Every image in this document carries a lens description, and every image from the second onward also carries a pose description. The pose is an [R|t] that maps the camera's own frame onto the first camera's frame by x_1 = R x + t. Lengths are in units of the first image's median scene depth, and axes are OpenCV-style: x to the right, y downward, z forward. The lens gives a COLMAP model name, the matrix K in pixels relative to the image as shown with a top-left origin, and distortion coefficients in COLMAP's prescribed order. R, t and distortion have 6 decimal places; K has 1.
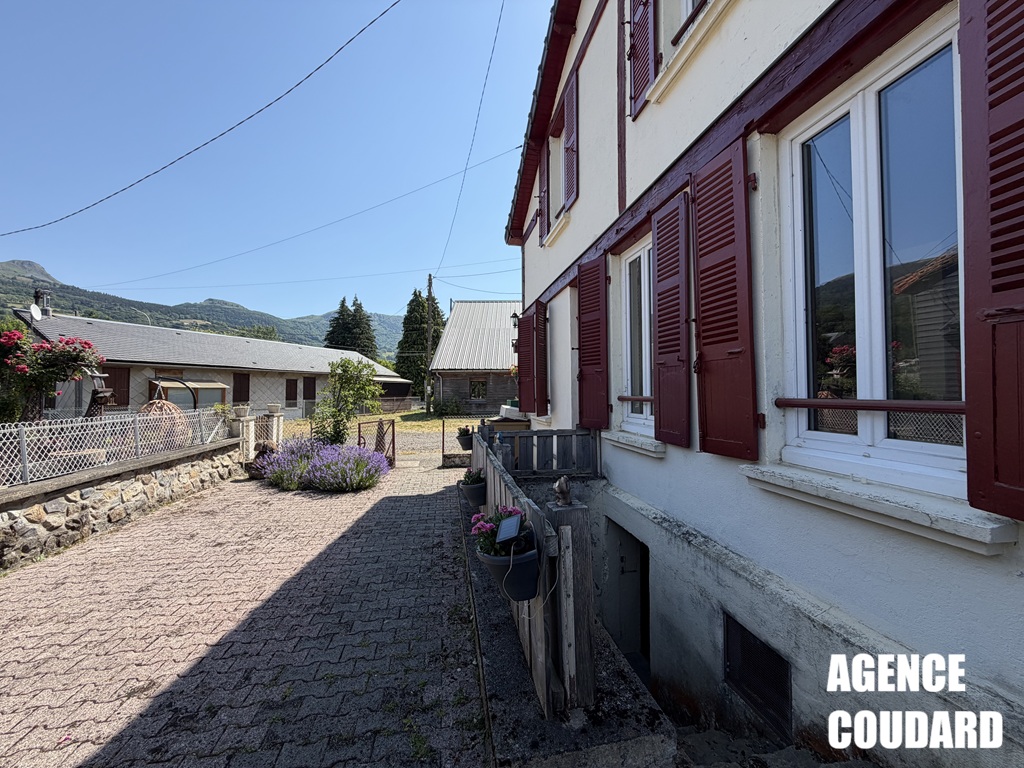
lens RADIAL K [[405.8, 0, 512.8], [0, 405.8, 386.2], [0, 0, 1]] dist [-0.002715, -0.000276]
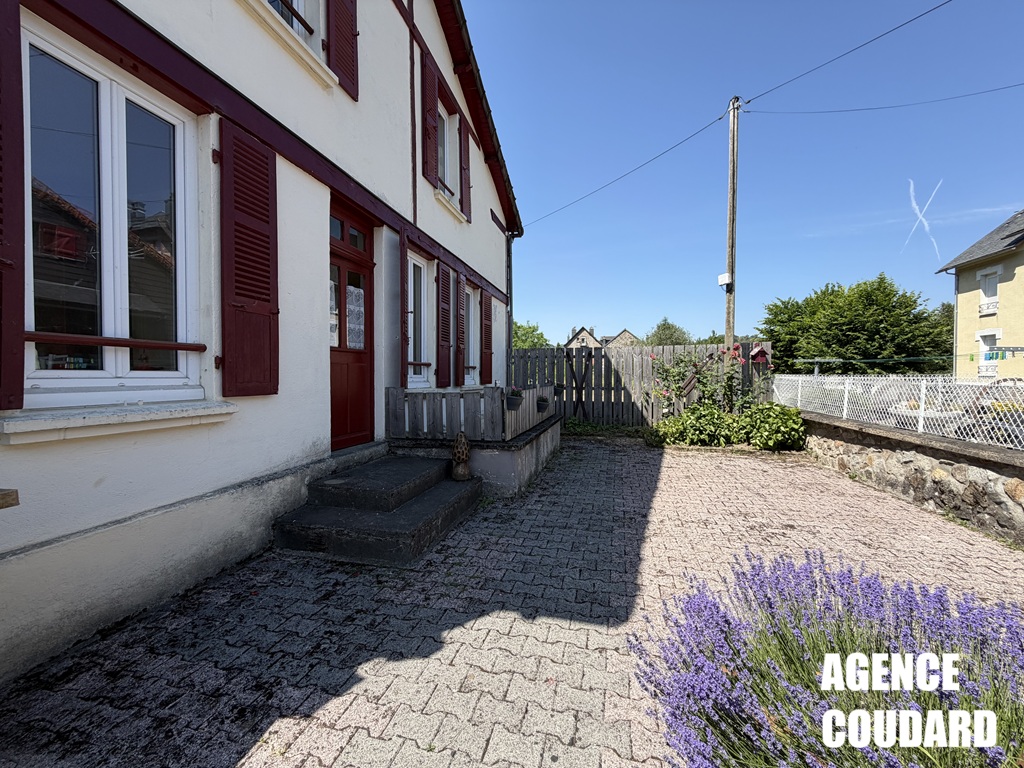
lens RADIAL K [[405.8, 0, 507.6], [0, 405.8, 385.1], [0, 0, 1]] dist [-0.002715, -0.000276]
pose [[-0.906824, -0.003591, 0.421495, -0.537481], [-0.002554, 0.999992, 0.003024, 0.094381], [-0.421503, 0.001666, -0.906826, 1.973689]]
